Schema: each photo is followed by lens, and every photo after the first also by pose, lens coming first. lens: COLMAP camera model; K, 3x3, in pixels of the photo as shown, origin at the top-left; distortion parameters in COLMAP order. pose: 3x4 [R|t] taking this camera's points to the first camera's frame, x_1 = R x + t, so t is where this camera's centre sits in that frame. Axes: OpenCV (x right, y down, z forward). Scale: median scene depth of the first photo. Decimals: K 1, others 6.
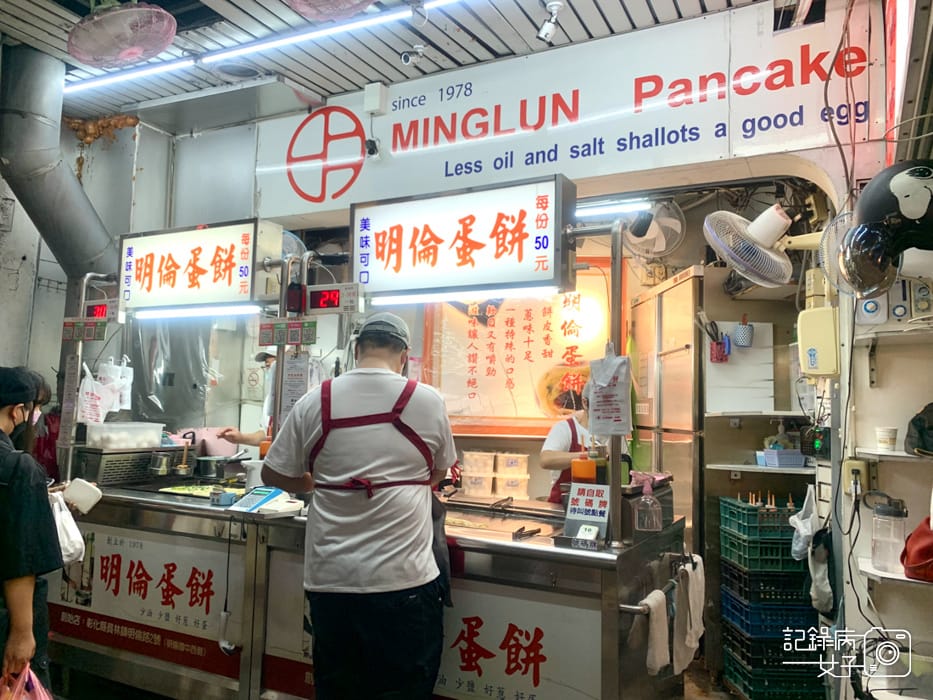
lens RADIAL K [[710.7, 0, 466.5], [0, 710.7, 350.0], [0, 0, 1]] dist [0.022796, 0.000352]
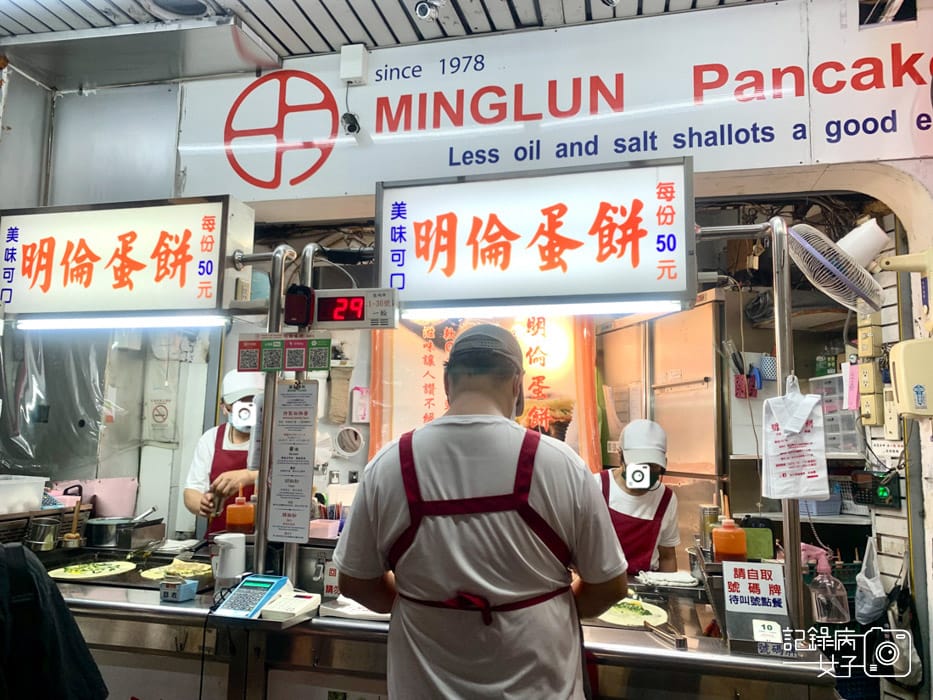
lens RADIAL K [[712.9, 0, 464.5], [0, 712.9, 356.4], [0, 0, 1]] dist [0.010995, 0.011880]
pose [[0.972756, 0.020642, 0.230911, -0.217163], [-0.013808, 0.999419, -0.031174, -0.001683], [-0.231420, 0.027136, 0.972475, 0.233624]]
